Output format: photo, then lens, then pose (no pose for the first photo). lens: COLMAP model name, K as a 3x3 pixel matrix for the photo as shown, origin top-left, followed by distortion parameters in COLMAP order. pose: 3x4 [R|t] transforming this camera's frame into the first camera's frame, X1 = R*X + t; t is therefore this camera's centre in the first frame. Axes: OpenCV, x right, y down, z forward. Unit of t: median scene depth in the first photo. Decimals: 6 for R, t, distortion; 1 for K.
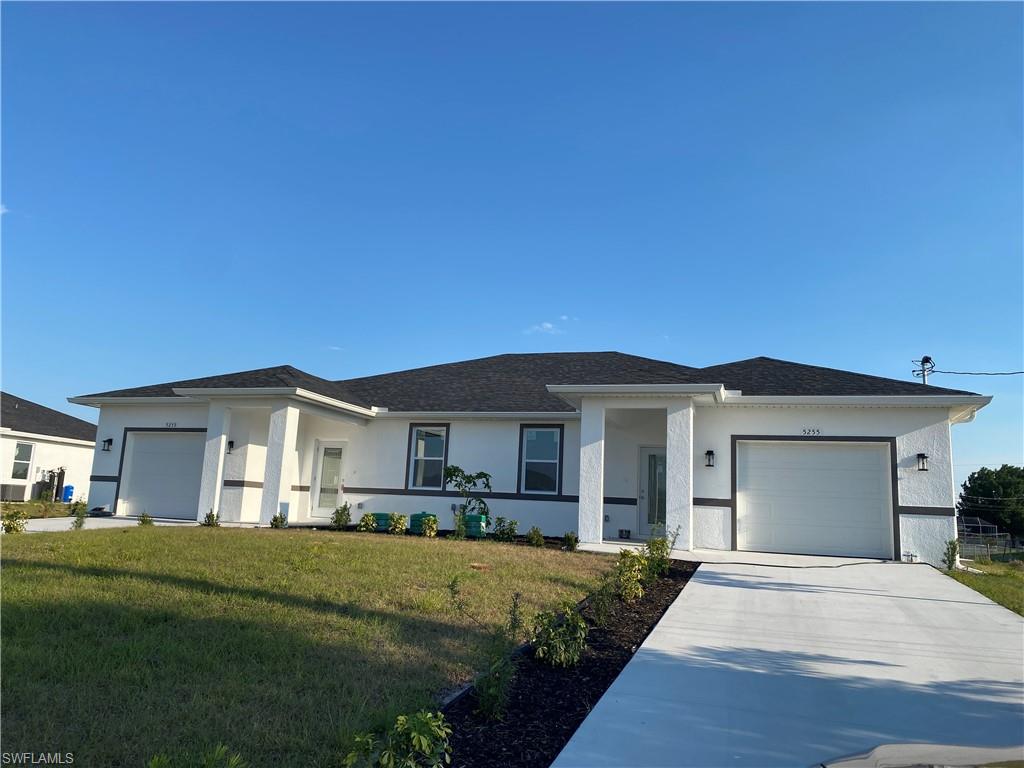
lens RADIAL K [[777.6, 0, 508.7], [0, 777.6, 376.4], [0, 0, 1]] dist [0.075243, -0.094819]
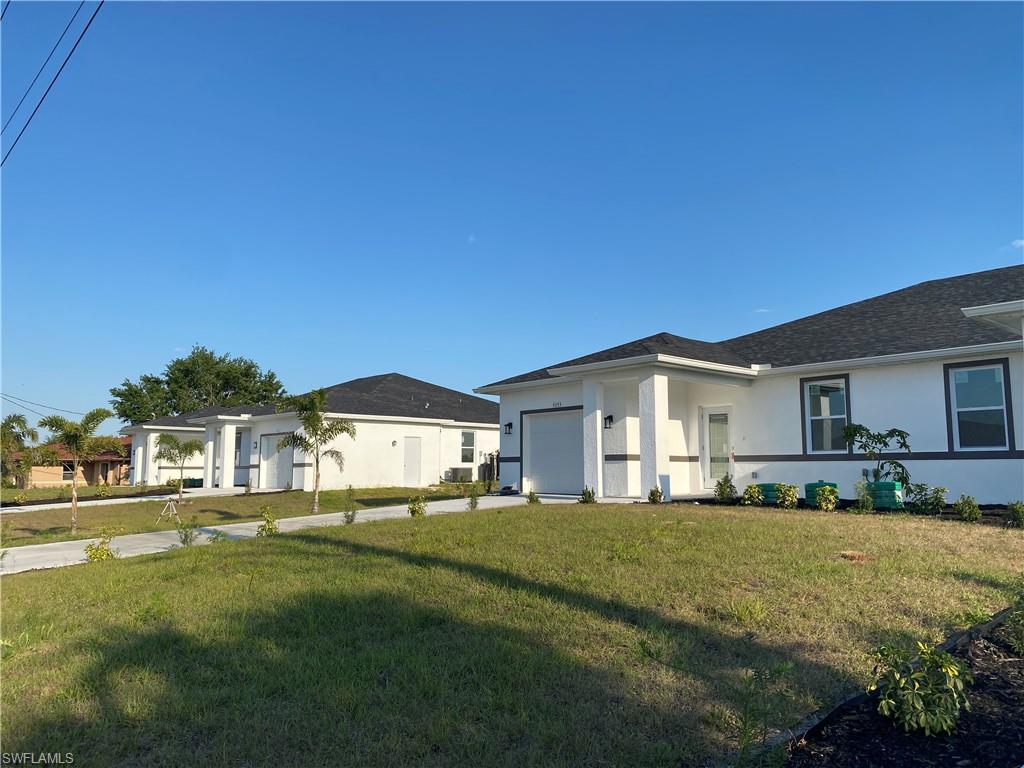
lens RADIAL K [[779.6, 0, 516.8], [0, 779.6, 380.3], [0, 0, 1]] dist [0.069076, -0.091018]
pose [[0.860696, -0.107292, -0.497685, 0.041859], [0.130318, 0.991404, 0.011644, 0.012305], [0.492158, -0.074879, 0.867279, 0.098225]]
